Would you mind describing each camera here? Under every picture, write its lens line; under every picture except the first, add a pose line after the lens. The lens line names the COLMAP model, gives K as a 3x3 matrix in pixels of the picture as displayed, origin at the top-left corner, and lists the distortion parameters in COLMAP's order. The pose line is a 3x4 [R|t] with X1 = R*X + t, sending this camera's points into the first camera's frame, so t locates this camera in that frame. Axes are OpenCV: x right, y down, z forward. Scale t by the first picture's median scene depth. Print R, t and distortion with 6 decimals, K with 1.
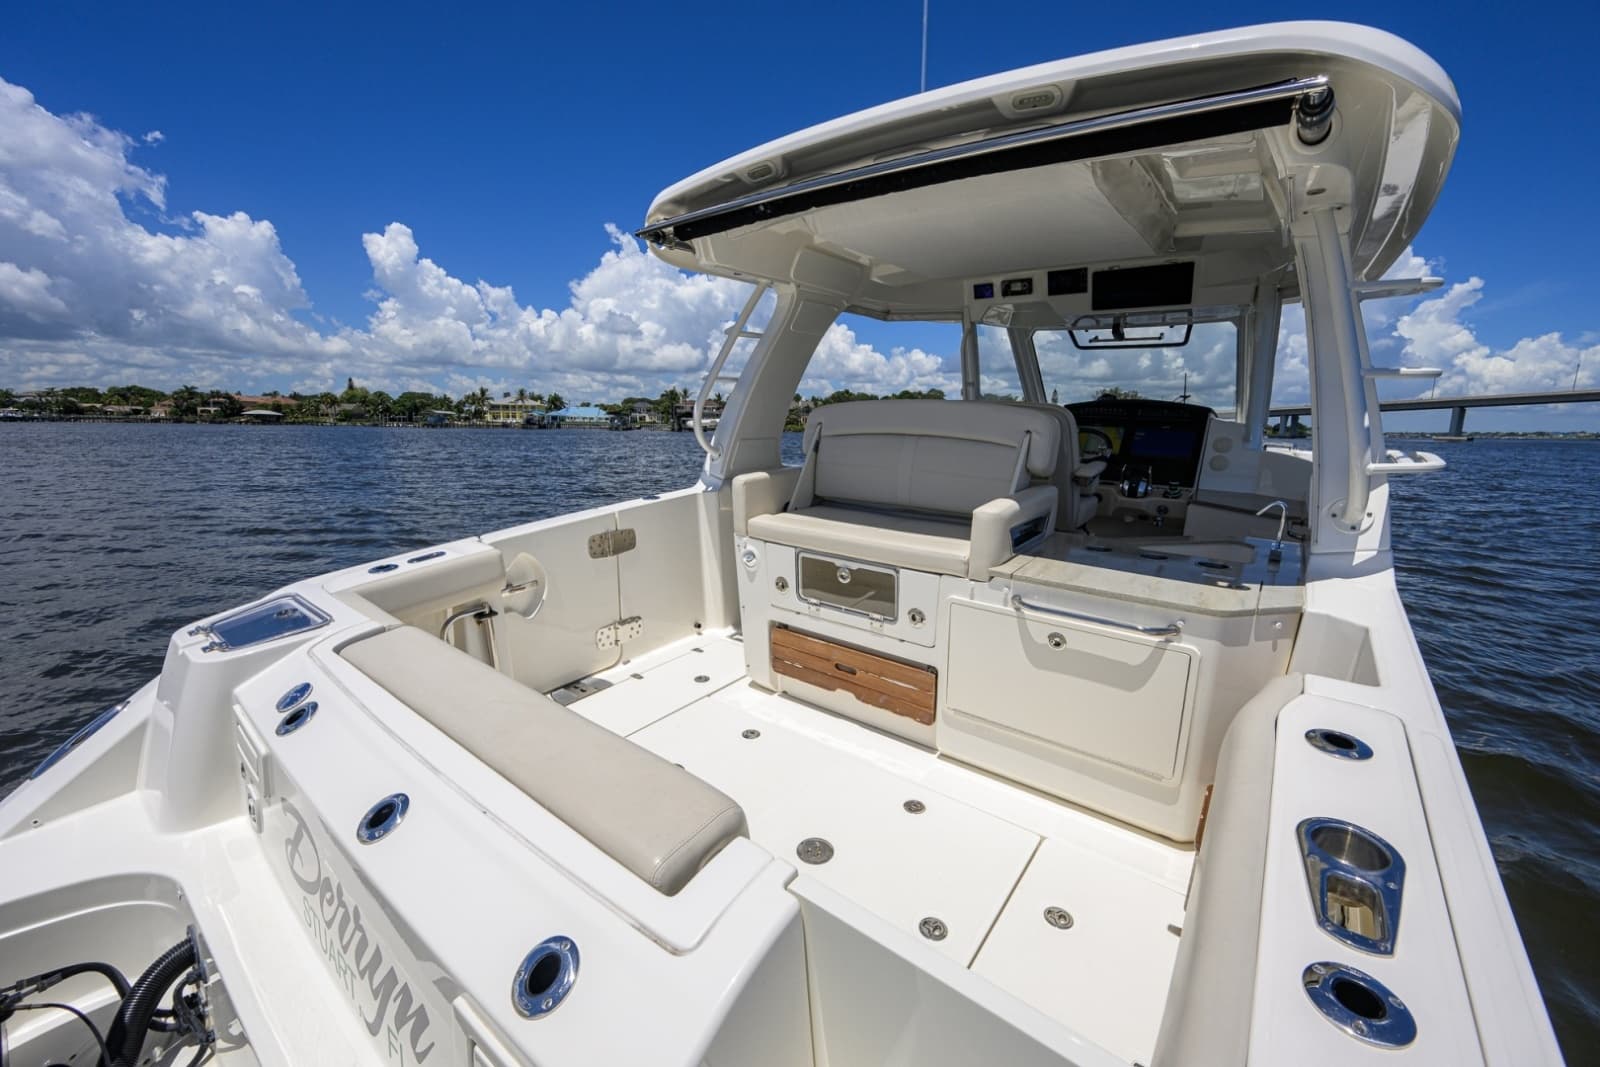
lens RADIAL K [[629.5, 0, 802.4], [0, 629.5, 535.5], [0, 0, 1]] dist [-0.000702, -0.000171]
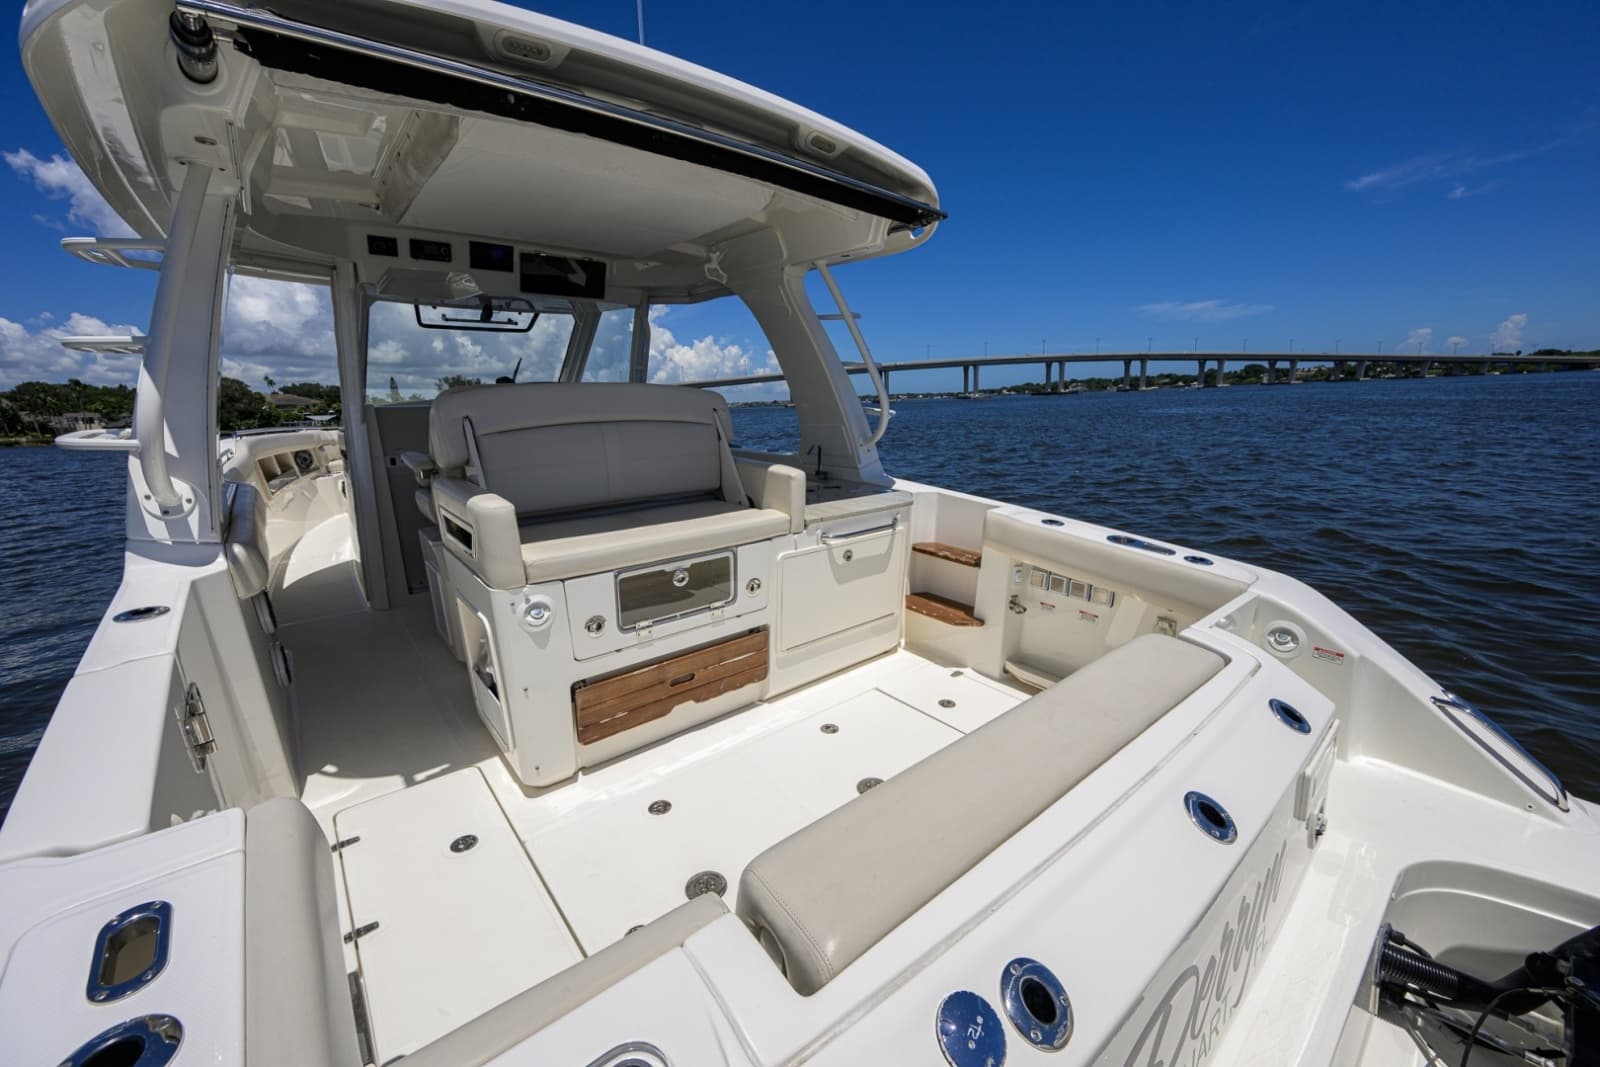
lens RADIAL K [[629.5, 0, 810.3], [0, 629.5, 539.5], [0, 0, 1]] dist [-0.000702, -0.000171]
pose [[0.206337, -0.244291, 0.947495, -0.682259], [0.216000, 0.955816, 0.199398, -0.119374], [-0.954342, 0.163516, 0.249987, 0.542212]]
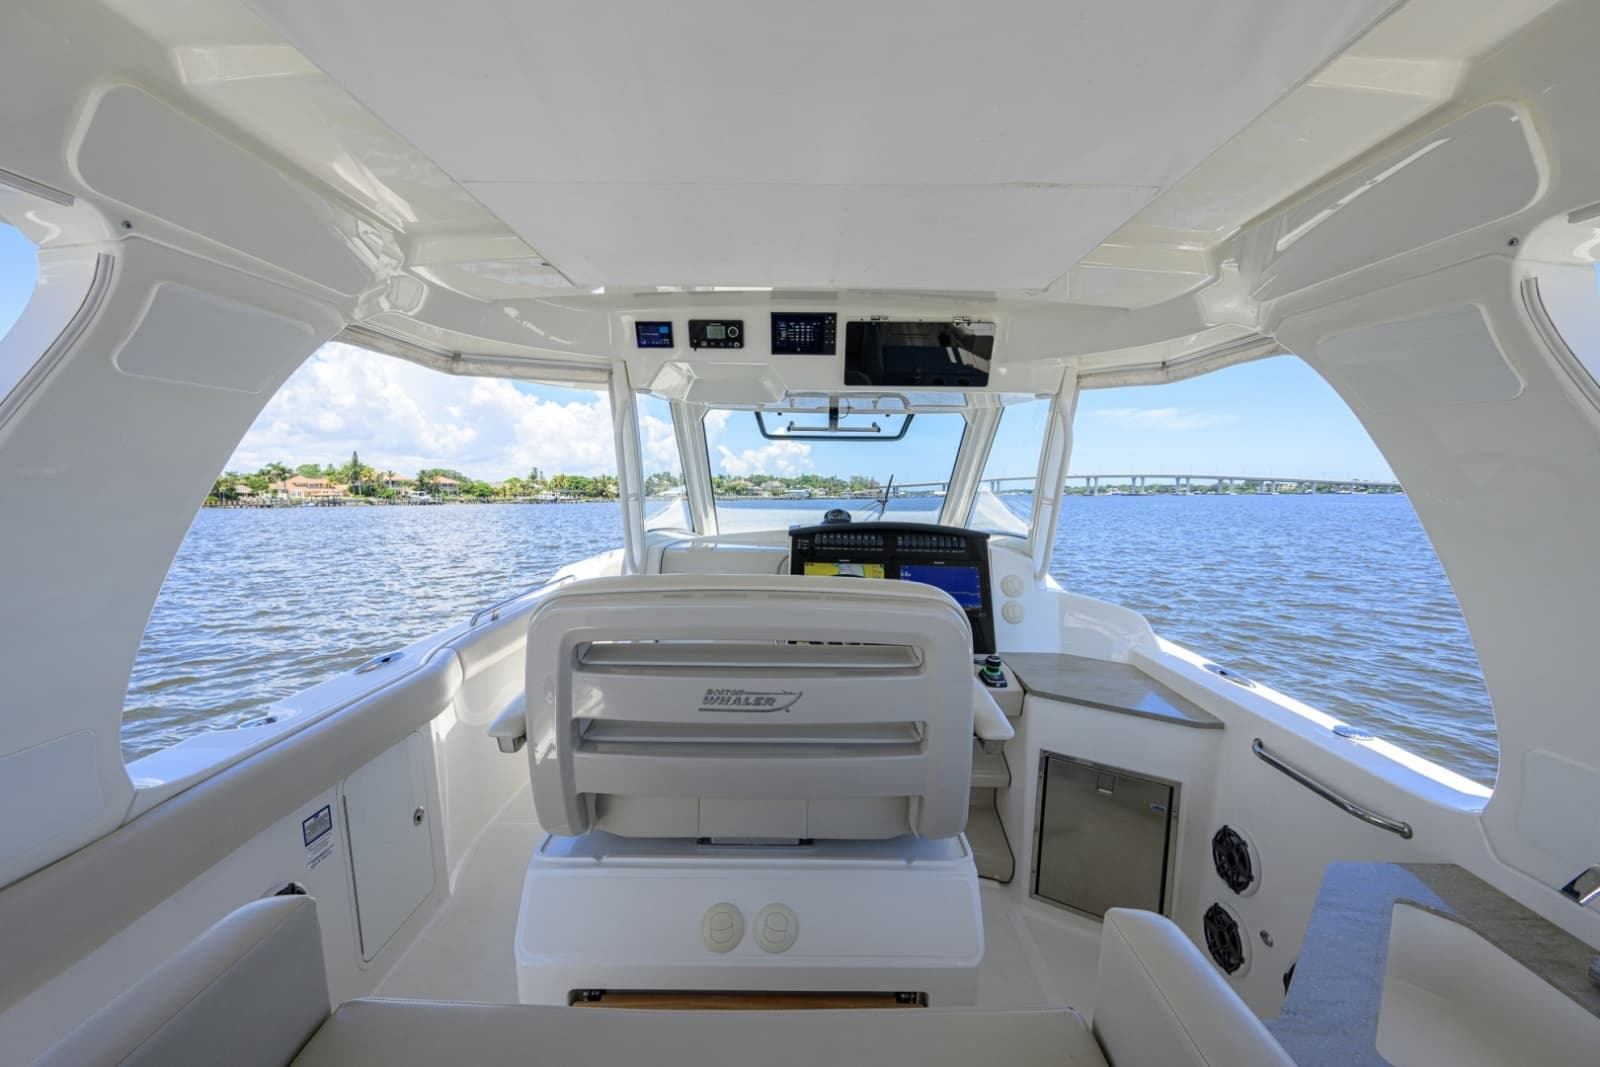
lens RADIAL K [[629.5, 0, 798.2], [0, 629.5, 540.8], [0, 0, 1]] dist [-0.000702, -0.000171]
pose [[0.799541, -0.068337, 0.596711, 0.081213], [0.125381, 0.990608, -0.054552, -0.260664], [-0.587379, 0.118433, 0.800600, 0.801349]]
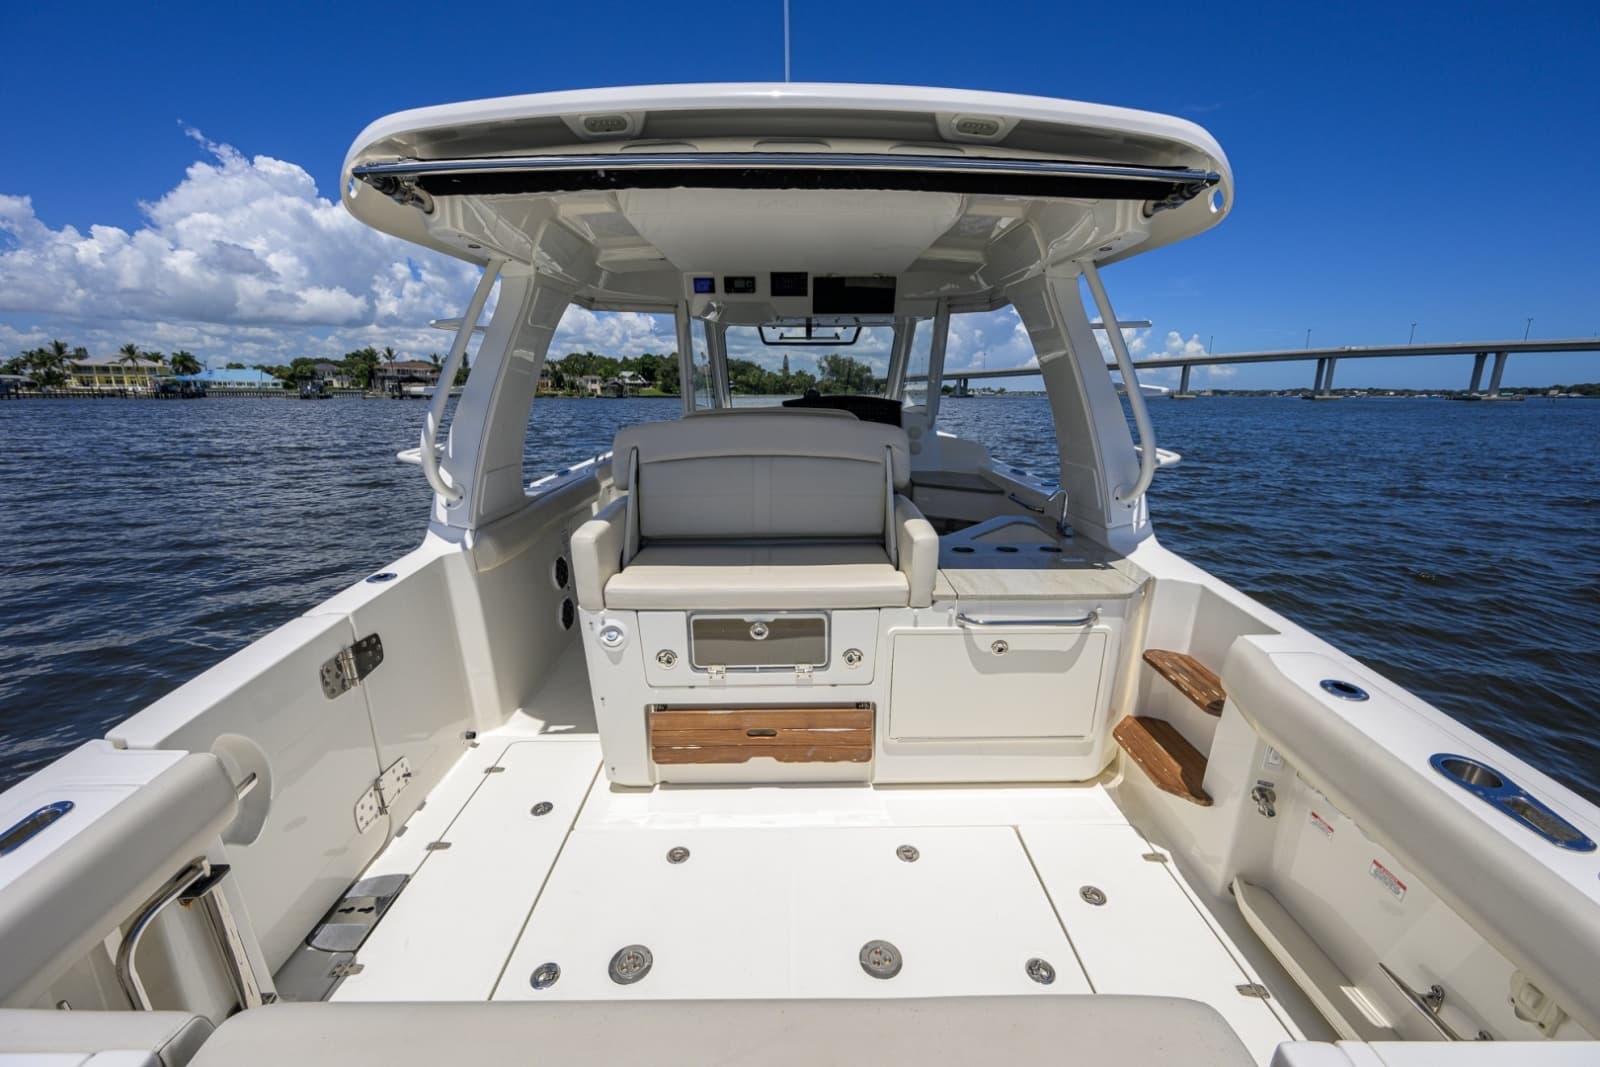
lens RADIAL K [[629.5, 0, 799.6], [0, 629.5, 531.4], [0, 0, 1]] dist [-0.000702, -0.000171]
pose [[0.783590, -0.162735, 0.599587, -0.354077], [0.143211, 0.986408, 0.080562, -0.121738], [-0.604548, 0.022740, 0.796244, 0.258917]]
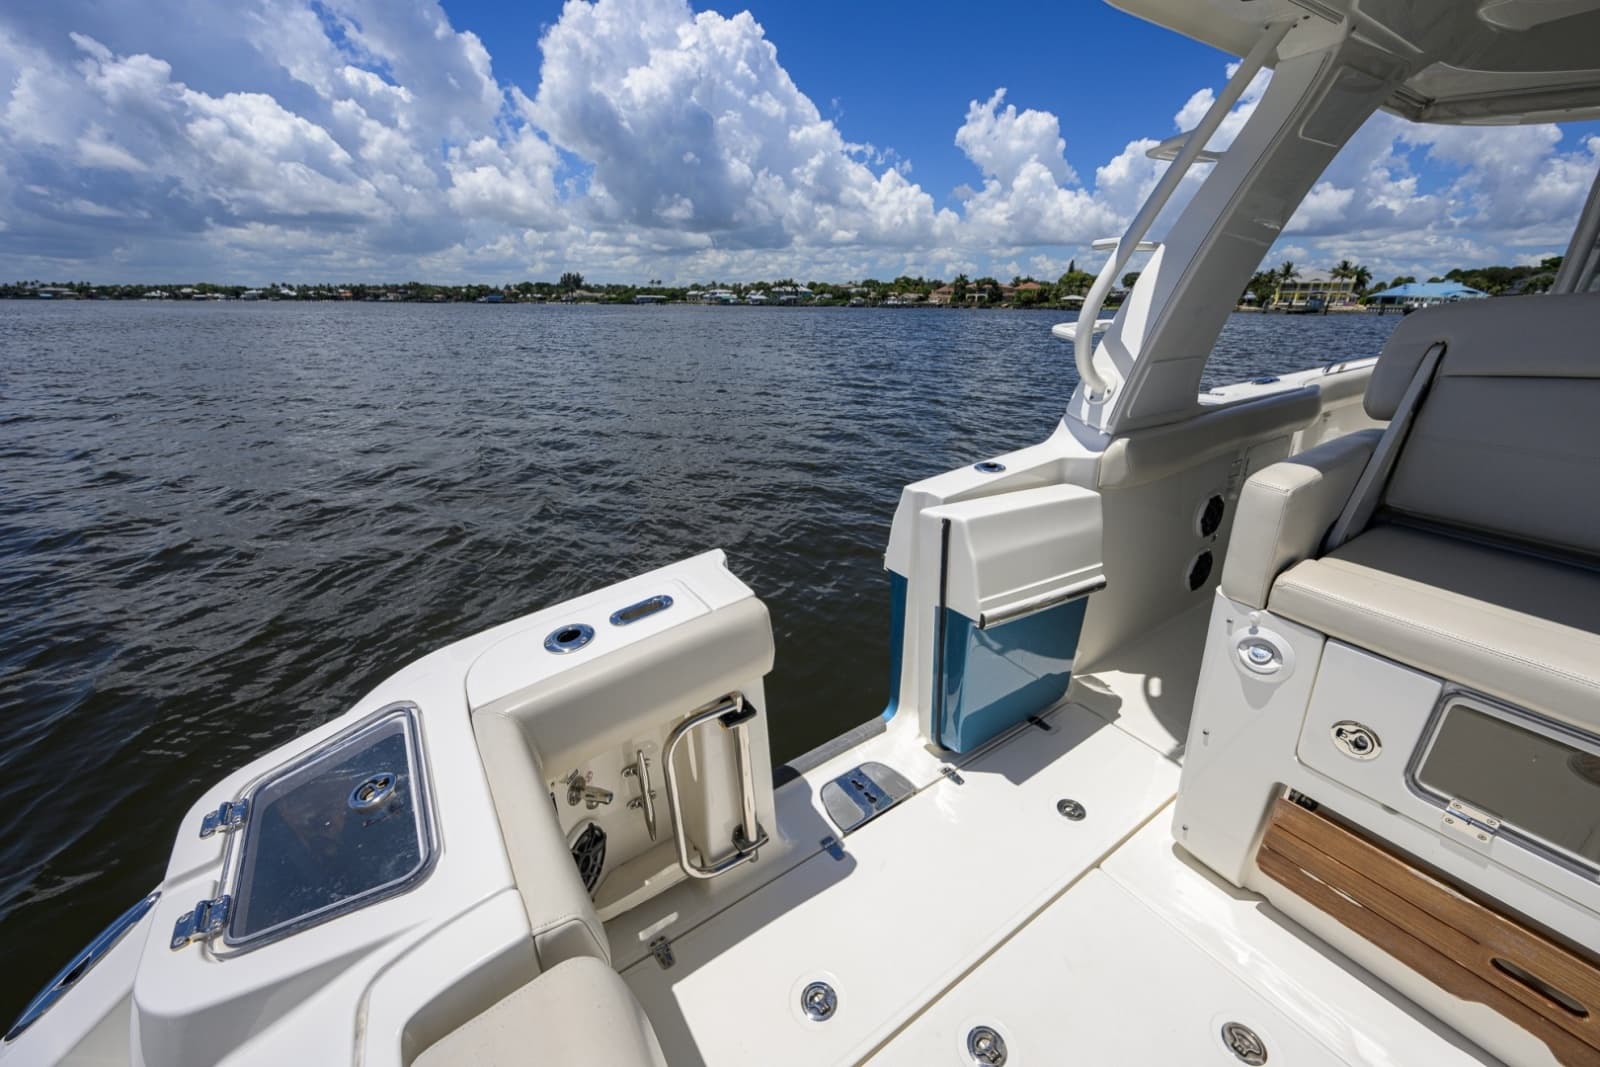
lens RADIAL K [[629.5, 0, 788.8], [0, 629.5, 527.8], [0, 0, 1]] dist [-0.000702, -0.000171]
pose [[0.945797, 0.105408, -0.307176, -0.286918], [-0.051709, 0.982672, 0.177995, -0.123111], [0.320615, -0.152464, 0.934859, 0.490028]]
